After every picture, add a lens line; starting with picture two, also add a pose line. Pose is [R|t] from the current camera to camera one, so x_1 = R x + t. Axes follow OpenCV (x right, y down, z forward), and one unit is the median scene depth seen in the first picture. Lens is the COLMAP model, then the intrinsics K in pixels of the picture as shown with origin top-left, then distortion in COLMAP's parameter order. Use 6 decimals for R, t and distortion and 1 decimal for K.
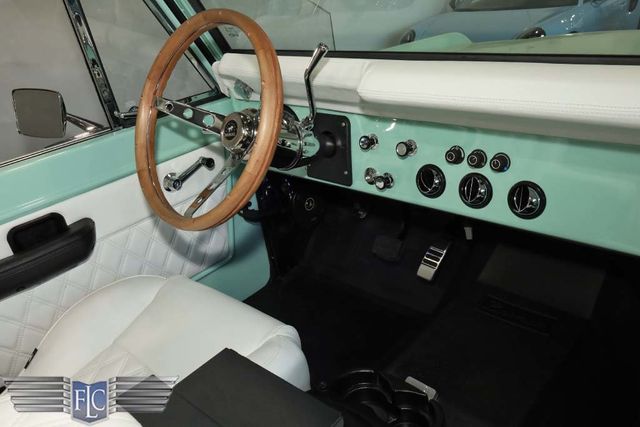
lens RADIAL K [[483.8, 0, 379.4], [0, 483.8, 213.2], [0, 0, 1]] dist [-0.068189, 0.000821]
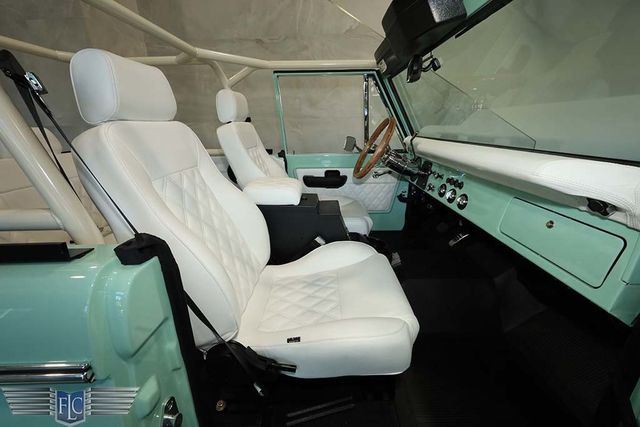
lens RADIAL K [[256.6, 0, 320.0], [0, 256.6, 213.5], [0, 0, 1]] dist [-0.001293, -0.000149]
pose [[0.602166, 0.338657, -0.722985, 0.646838], [-0.390993, 0.914637, 0.102776, 0.136596], [0.696075, 0.220794, 0.683176, -0.284793]]
